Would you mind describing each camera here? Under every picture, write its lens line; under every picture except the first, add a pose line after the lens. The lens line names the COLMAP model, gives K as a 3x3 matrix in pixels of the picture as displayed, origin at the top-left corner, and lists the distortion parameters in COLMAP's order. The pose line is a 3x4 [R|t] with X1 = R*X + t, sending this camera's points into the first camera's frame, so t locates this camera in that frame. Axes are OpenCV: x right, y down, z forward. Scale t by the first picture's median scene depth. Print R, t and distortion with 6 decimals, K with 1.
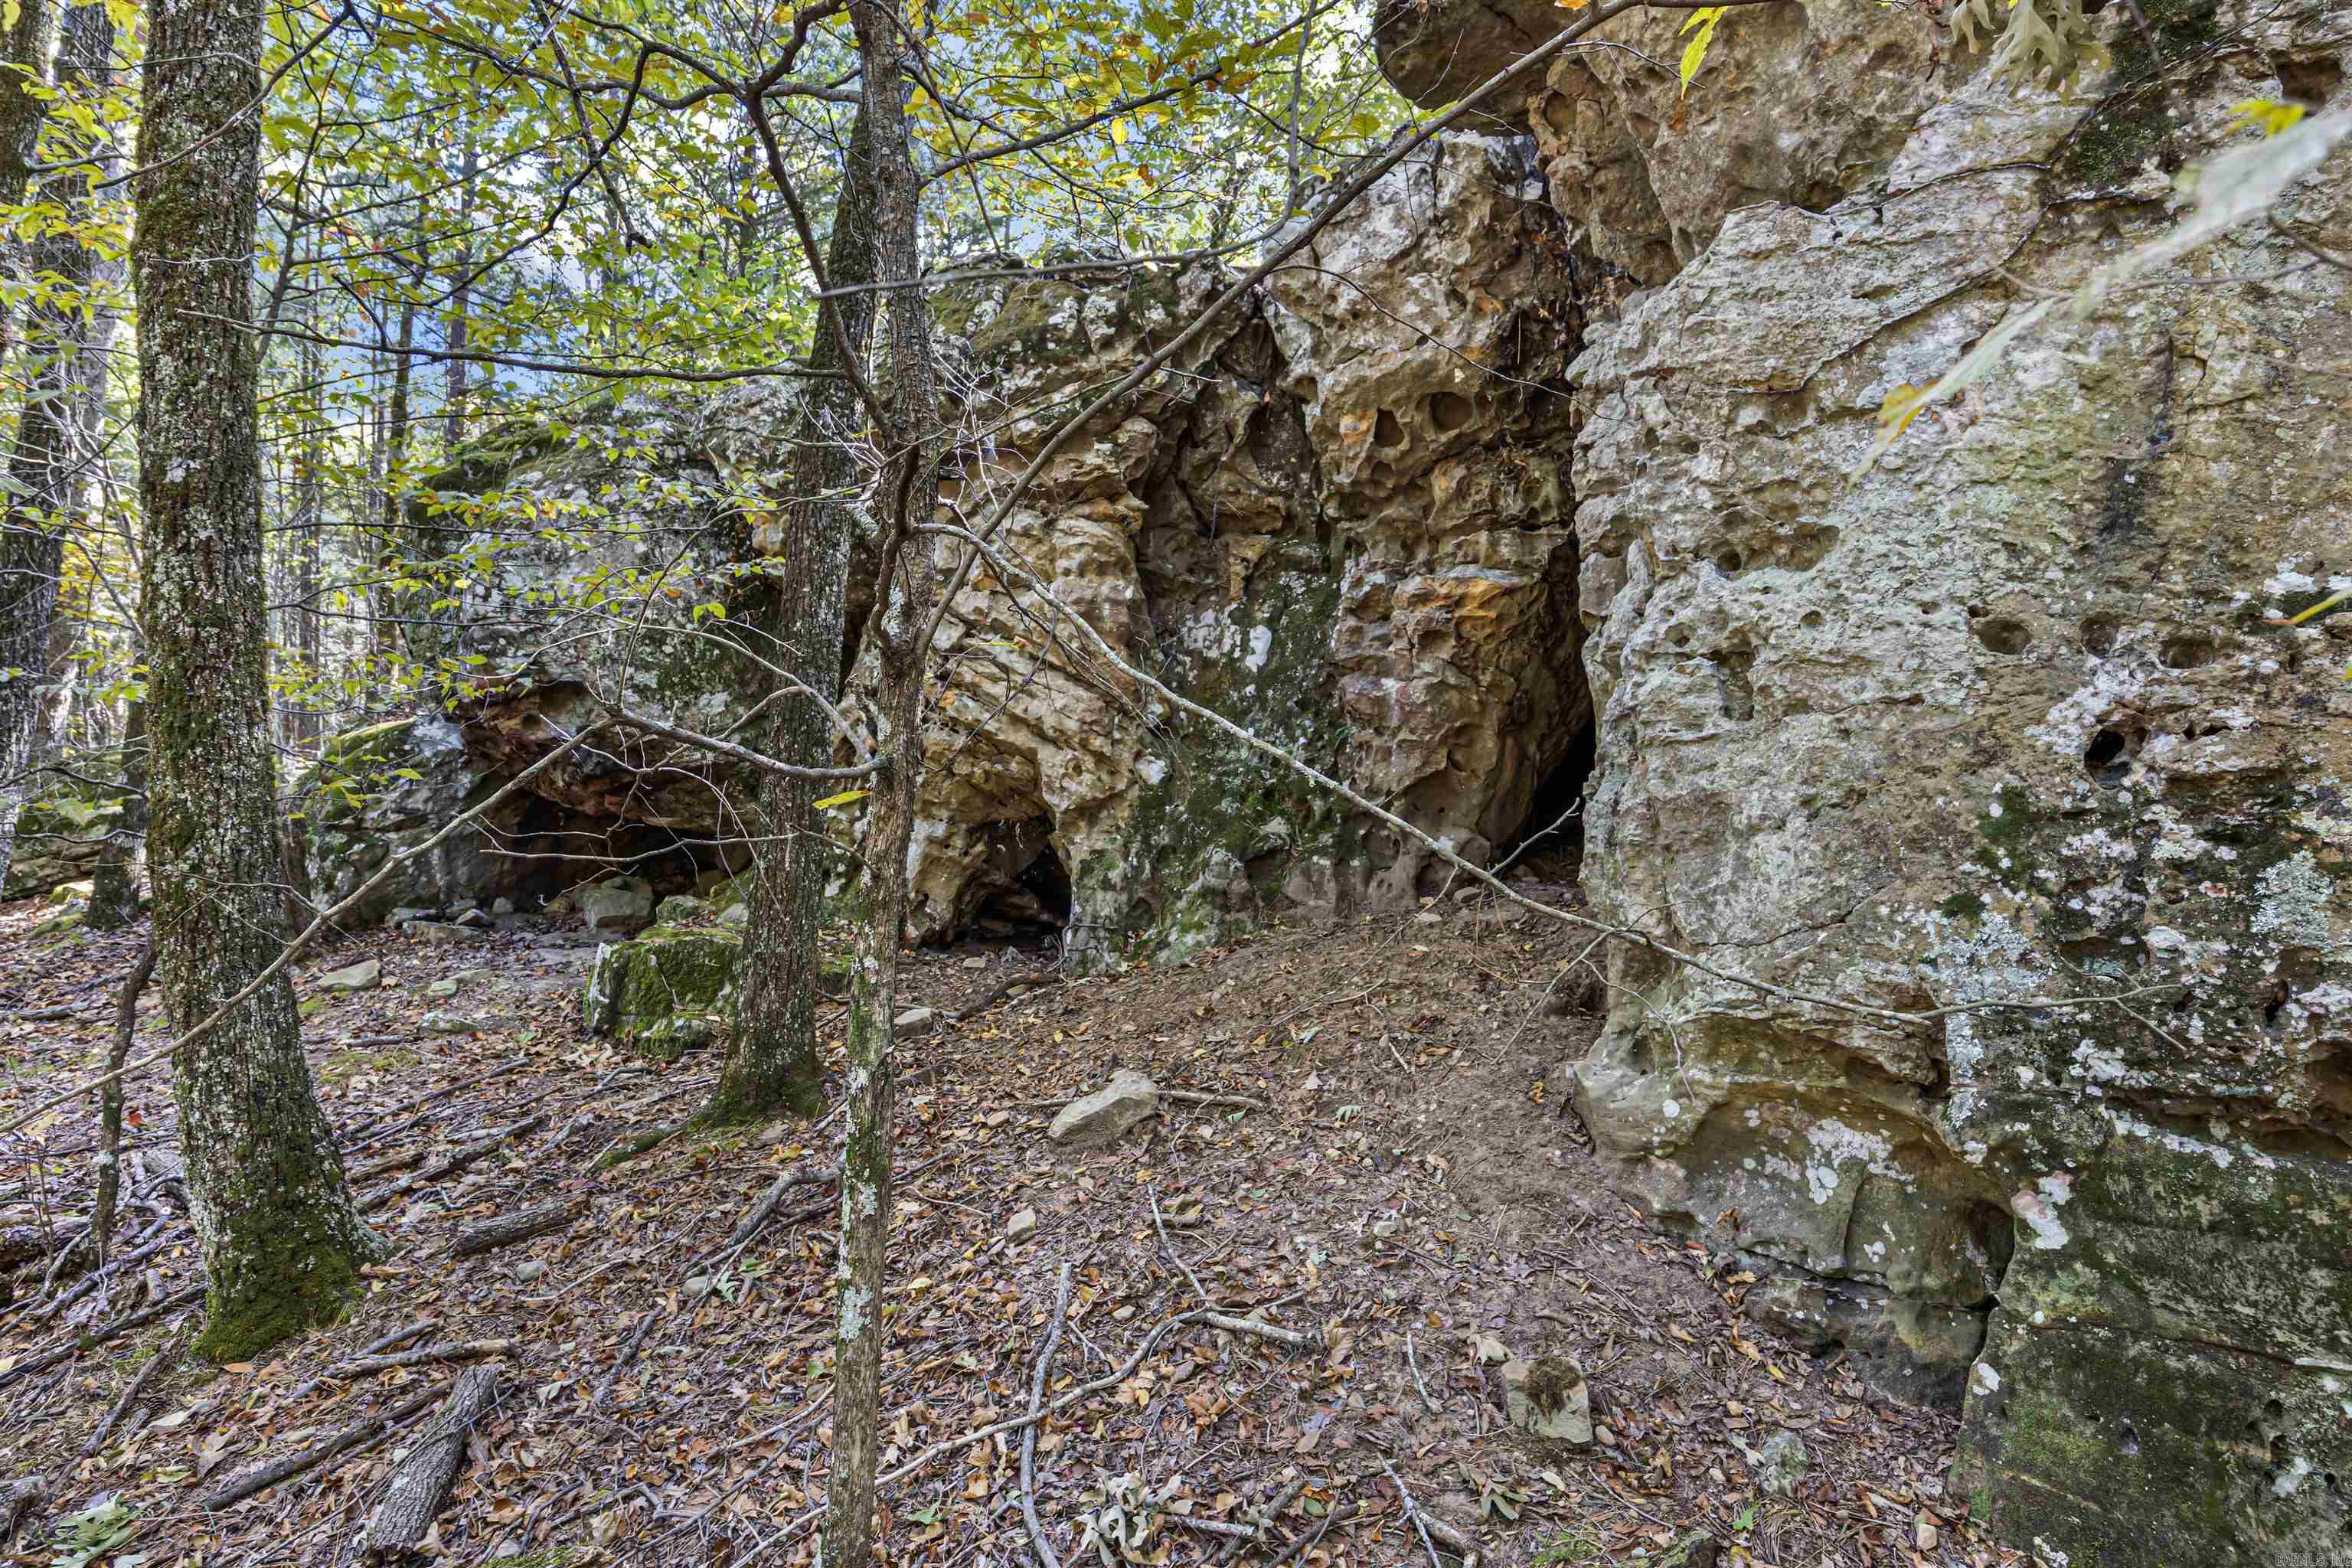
lens RADIAL K [[1233.3, 0, 1170.0], [0, 1233.3, 783.9], [0, 0, 1]] dist [-0.007491, 0.000335]
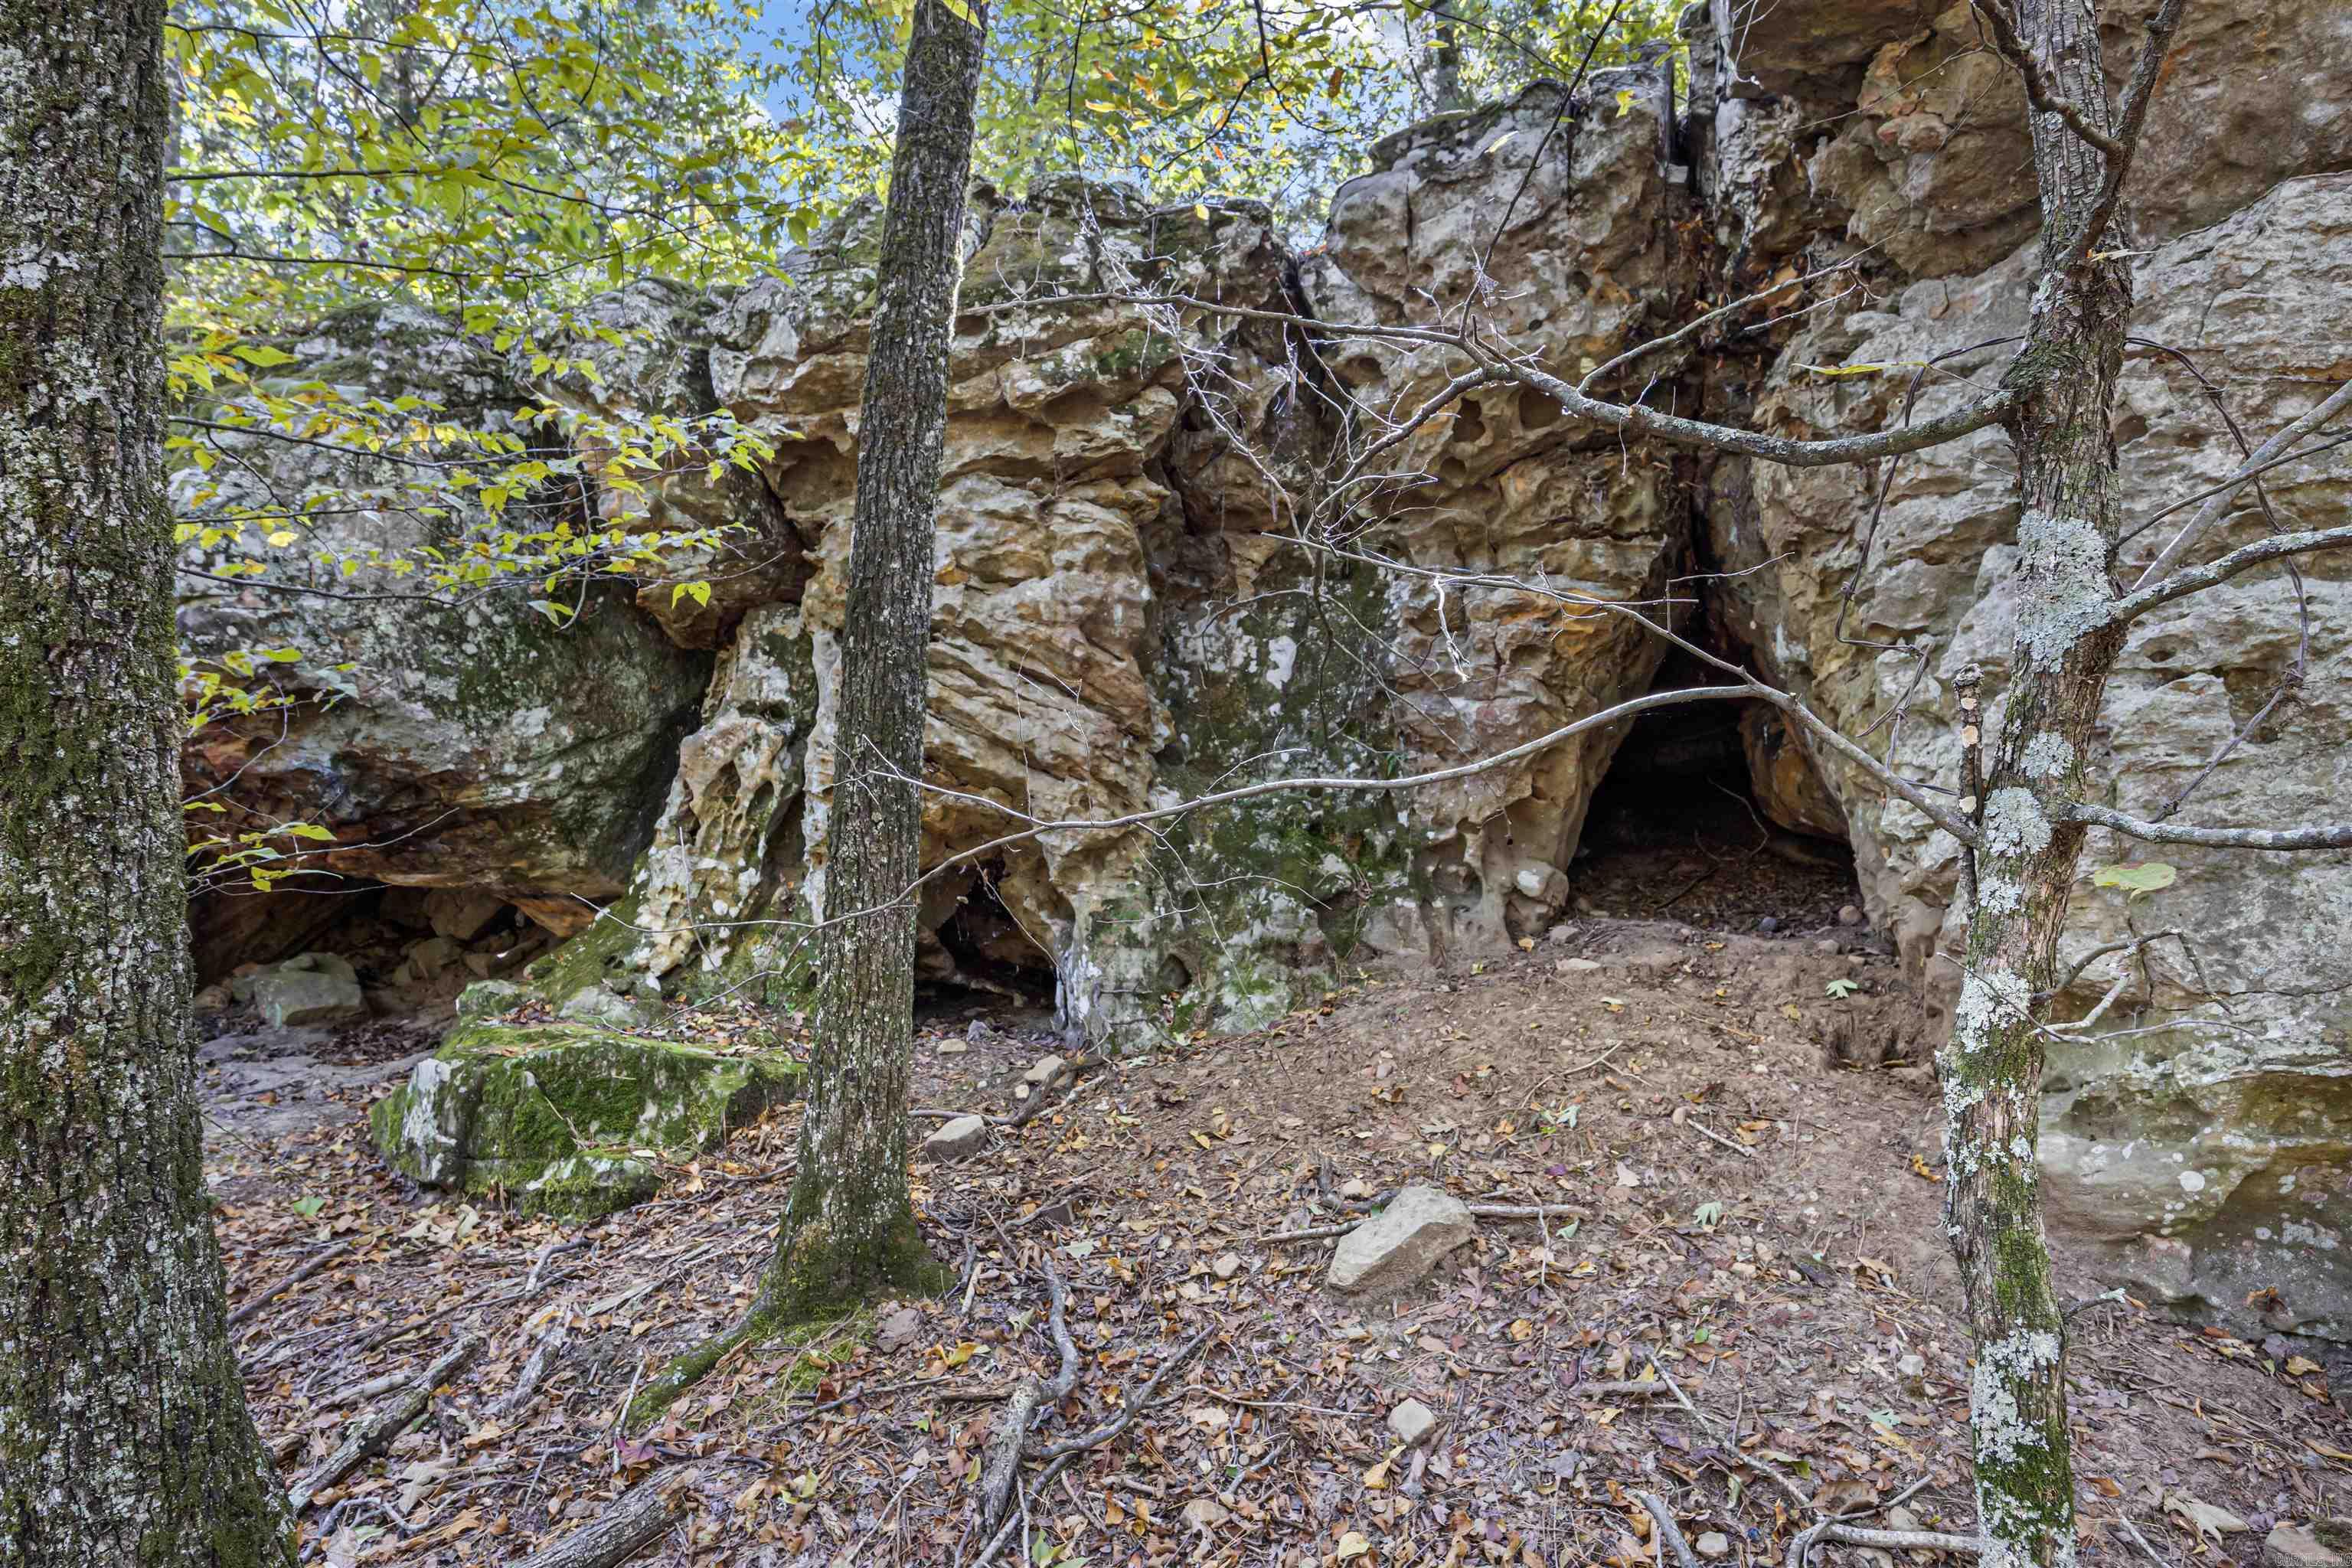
lens RADIAL K [[1233.3, 0, 1179.7], [0, 1233.3, 783.4], [0, 0, 1]] dist [-0.007491, 0.000335]
pose [[0.948416, -0.010636, 0.316851, -0.302785], [0.016890, 0.999713, -0.016999, -0.010675], [-0.316579, 0.021474, 0.948323, 0.209176]]
